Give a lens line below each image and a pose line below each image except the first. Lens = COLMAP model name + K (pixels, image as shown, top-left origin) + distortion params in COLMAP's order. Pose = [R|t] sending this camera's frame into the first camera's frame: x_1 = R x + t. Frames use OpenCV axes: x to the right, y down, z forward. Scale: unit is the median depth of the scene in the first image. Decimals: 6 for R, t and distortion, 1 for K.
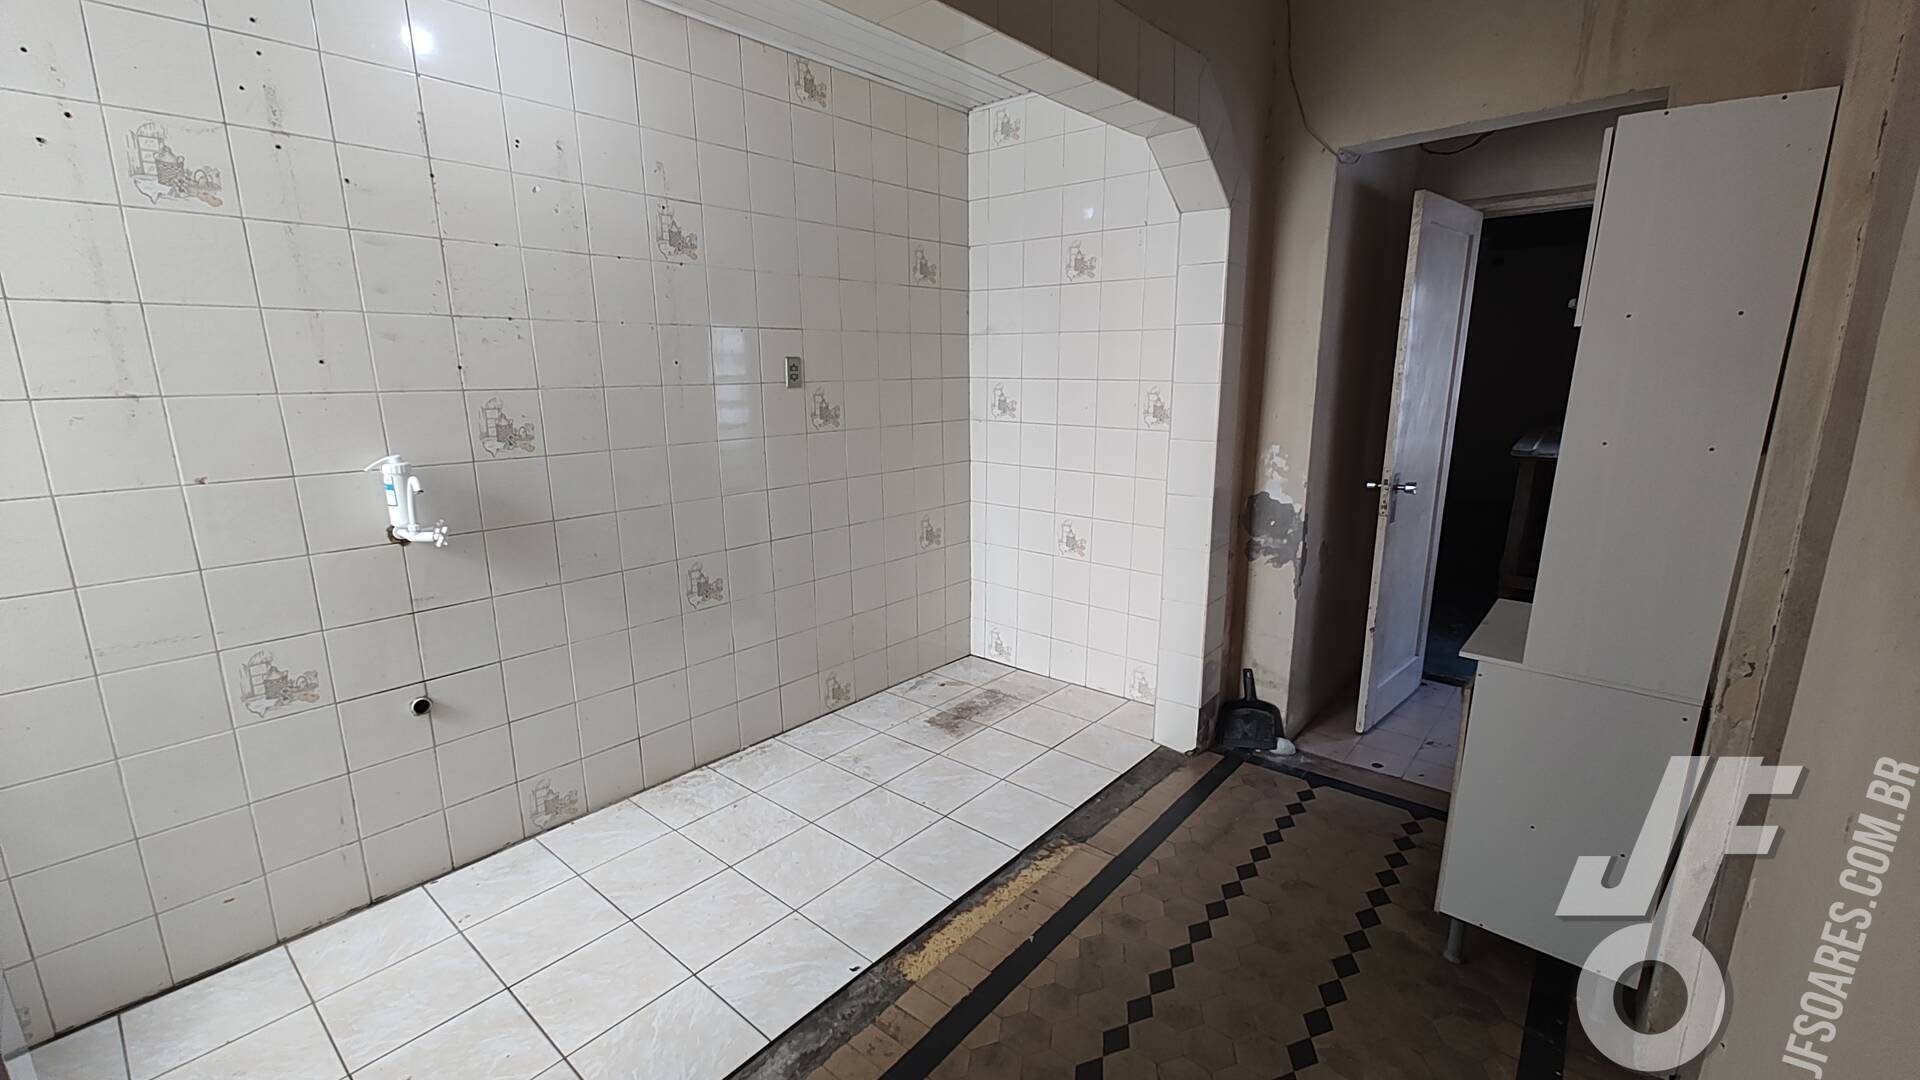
lens RADIAL K [[793.7, 0, 958.6], [0, 793.7, 536.0], [0, 0, 1]] dist [0.001539, -0.001512]
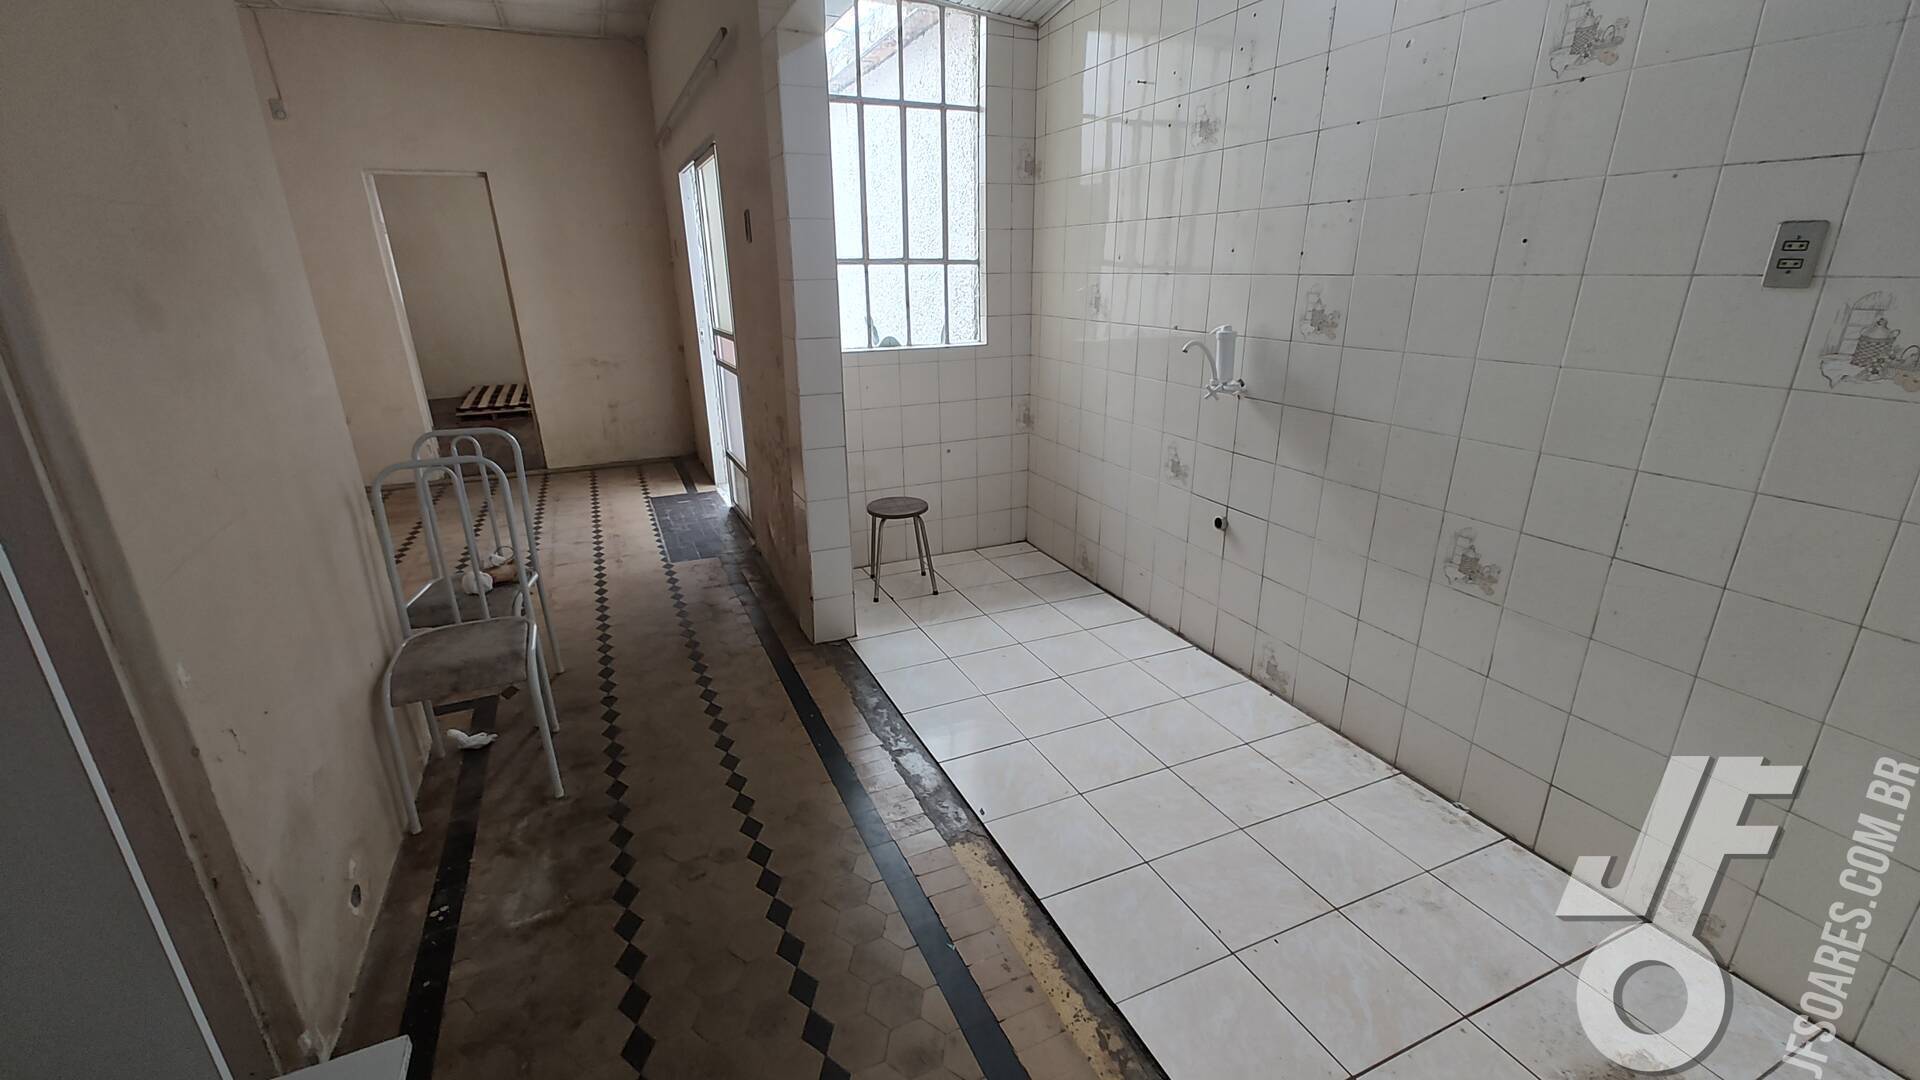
lens RADIAL K [[793.7, 0, 957.9], [0, 793.7, 541.3], [0, 0, 1]] dist [0.001539, -0.001512]
pose [[-0.425266, 0.305008, -0.852126, 0.486544], [-0.176383, 0.895523, 0.408568, -0.167353], [0.887715, 0.324051, -0.327037, 0.811812]]
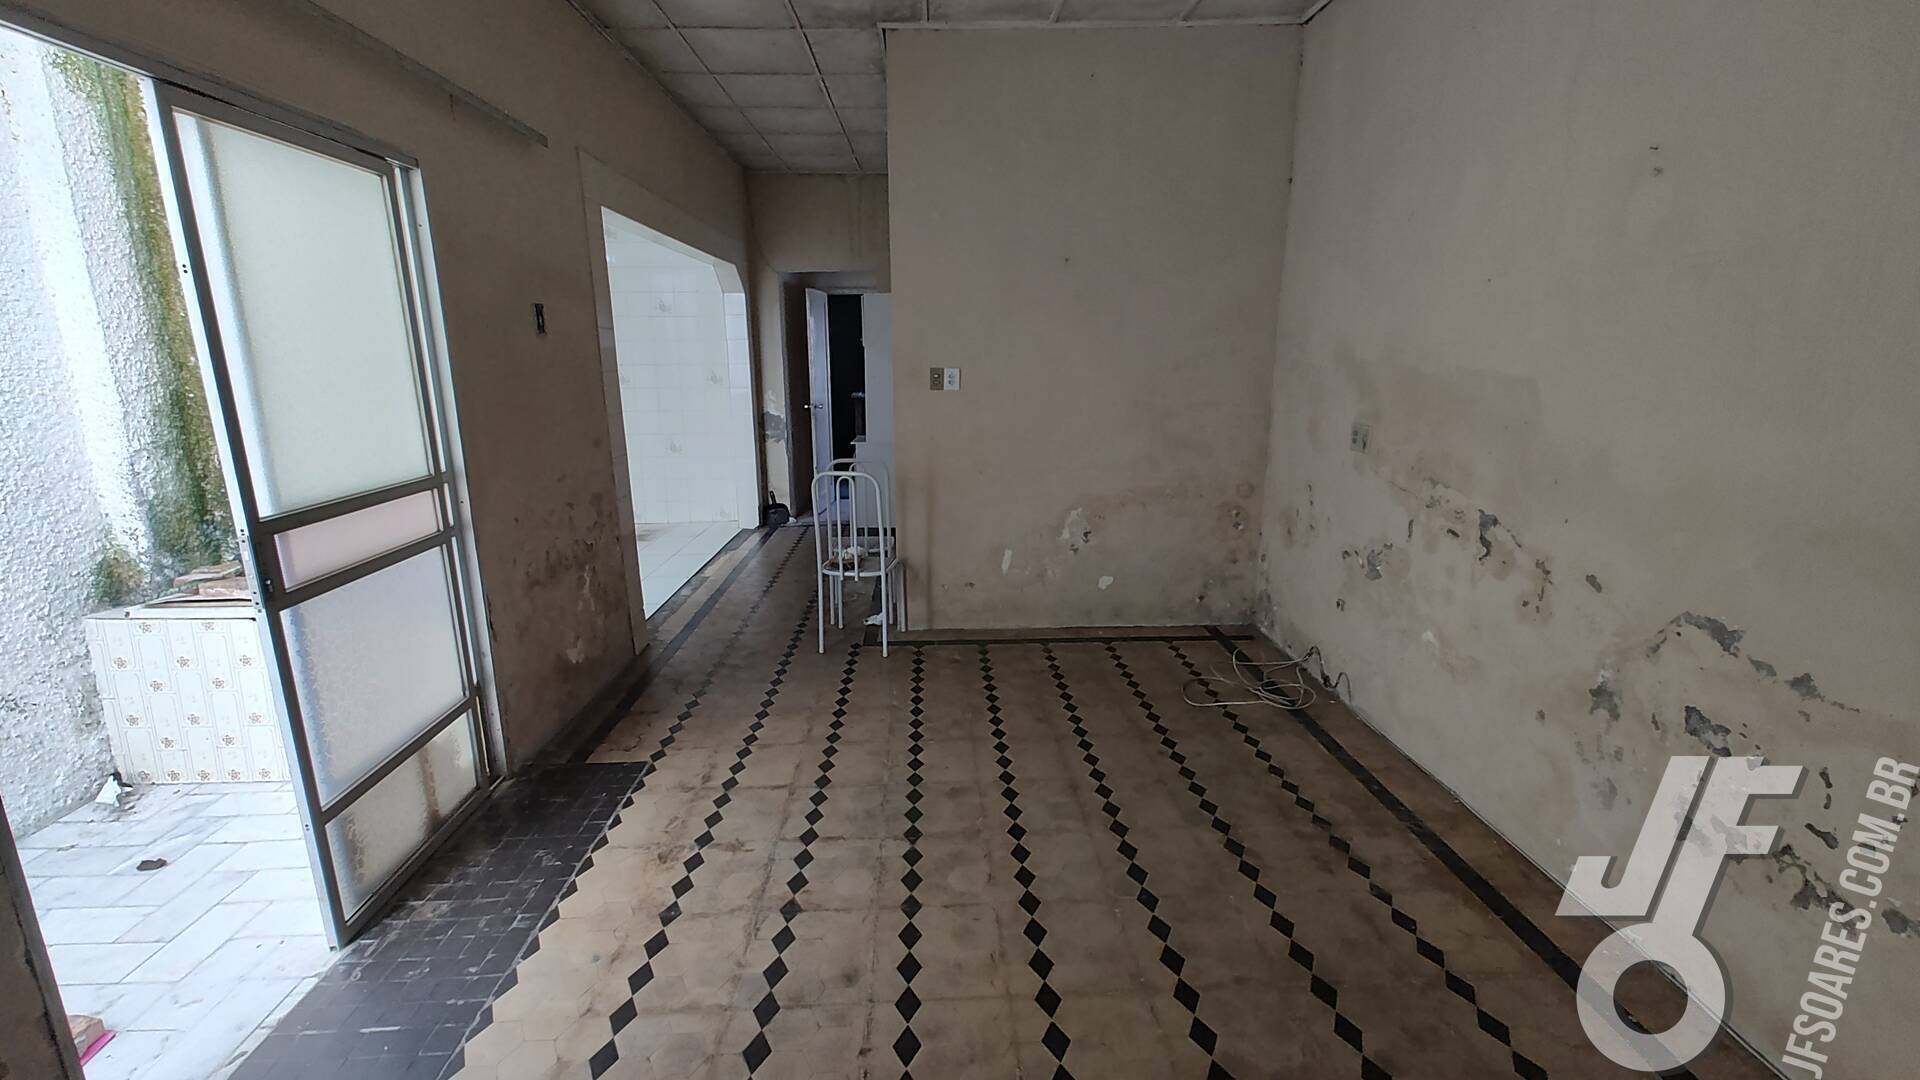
lens RADIAL K [[793.7, 0, 954.2], [0, 793.7, 541.4], [0, 0, 1]] dist [0.001539, -0.001512]
pose [[0.737361, -0.157318, 0.656925, -0.847448], [0.148755, 0.986446, 0.069261, 0.257093], [-0.658917, 0.046650, 0.750768, -1.152223]]
